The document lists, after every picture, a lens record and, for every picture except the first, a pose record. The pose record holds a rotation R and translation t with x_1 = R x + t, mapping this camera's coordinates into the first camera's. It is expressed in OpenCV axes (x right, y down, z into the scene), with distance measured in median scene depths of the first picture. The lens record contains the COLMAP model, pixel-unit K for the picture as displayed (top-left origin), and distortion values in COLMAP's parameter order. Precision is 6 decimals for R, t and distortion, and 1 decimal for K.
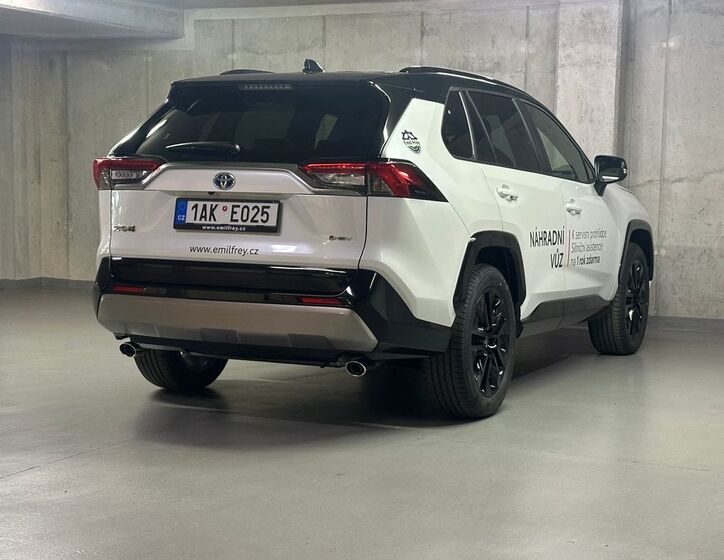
lens RADIAL K [[1309.6, 0, 384.9], [0, 1309.6, 279.6], [0, 0, 1]] dist [0.084360, 0.019334]
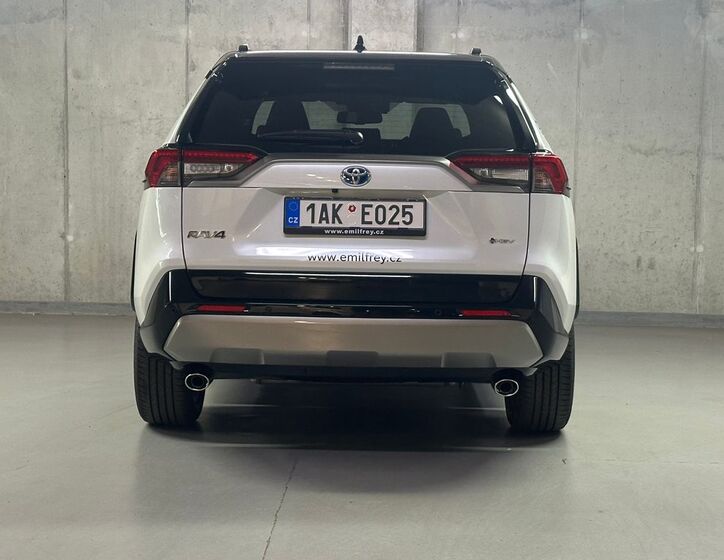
lens RADIAL K [[1309.6, 0, 384.9], [0, 1309.6, 279.6], [0, 0, 1]] dist [0.084360, 0.019334]
pose [[0.907863, -0.033943, 0.417892, -0.454988], [0.030309, 0.999423, 0.015332, -0.020622], [-0.418171, -0.001254, 0.908368, 0.221499]]
